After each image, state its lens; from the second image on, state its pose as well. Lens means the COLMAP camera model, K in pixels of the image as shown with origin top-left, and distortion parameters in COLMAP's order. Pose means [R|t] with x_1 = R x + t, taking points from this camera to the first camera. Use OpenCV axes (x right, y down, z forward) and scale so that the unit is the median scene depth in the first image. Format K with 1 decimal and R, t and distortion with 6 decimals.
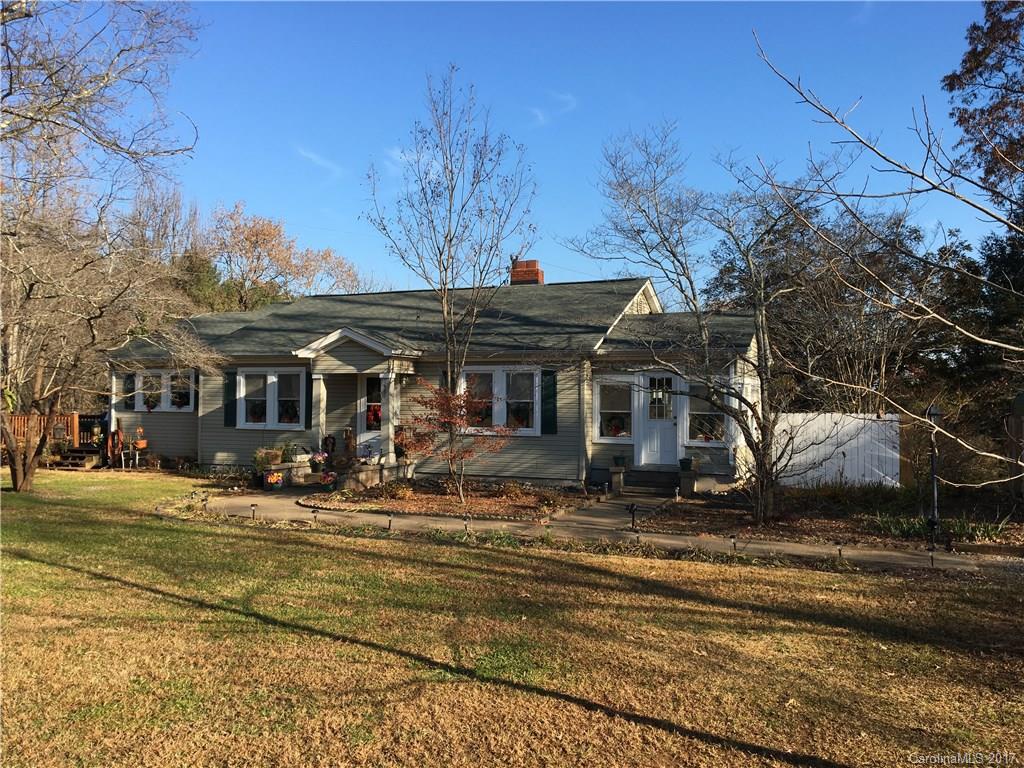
lens RADIAL K [[865.9, 0, 513.3], [0, 865.9, 385.0], [0, 0, 1]] dist [0.088878, -0.117893]
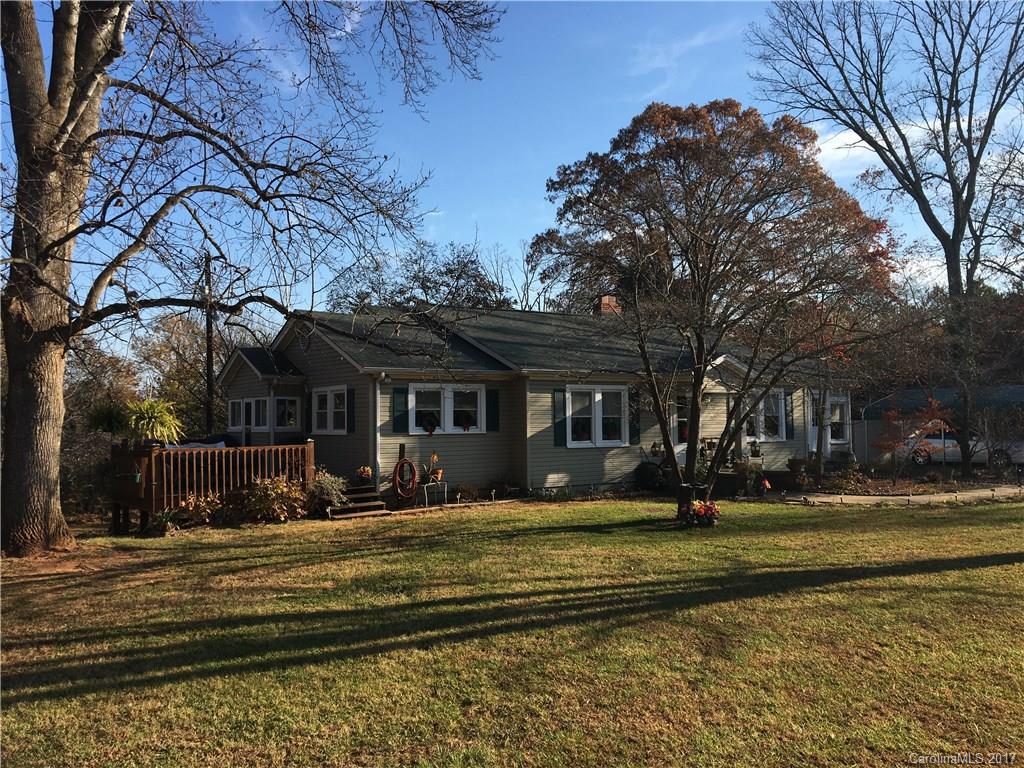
lens RADIAL K [[865.9, 0, 514.0], [0, 865.9, 384.3], [0, 0, 1]] dist [0.088878, -0.117893]
pose [[0.530086, 0.019793, 0.847713, -1.158409], [-0.001402, 0.999747, -0.022465, 0.001258], [-0.847943, 0.010720, 0.529980, 0.543180]]
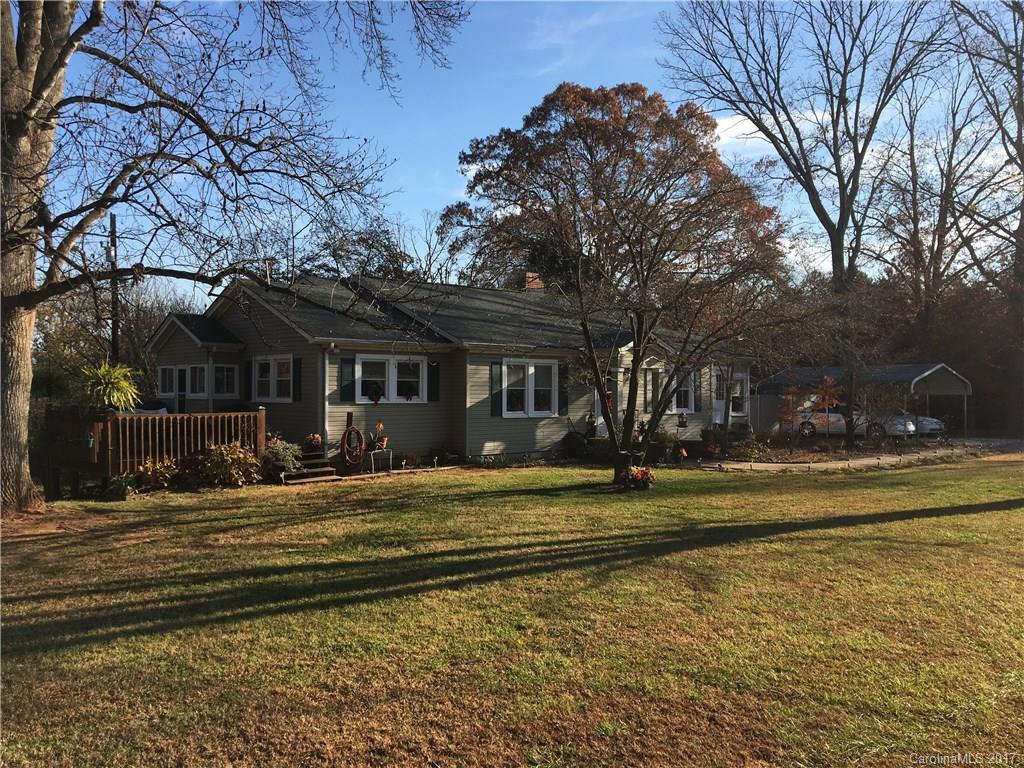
lens RADIAL K [[865.9, 0, 516.3], [0, 865.9, 385.6], [0, 0, 1]] dist [0.088878, -0.117893]
pose [[0.414693, -0.003385, 0.909955, -1.227898], [-0.017941, 0.999768, 0.011895, 0.000011], [-0.909785, -0.021259, 0.414536, 0.568445]]
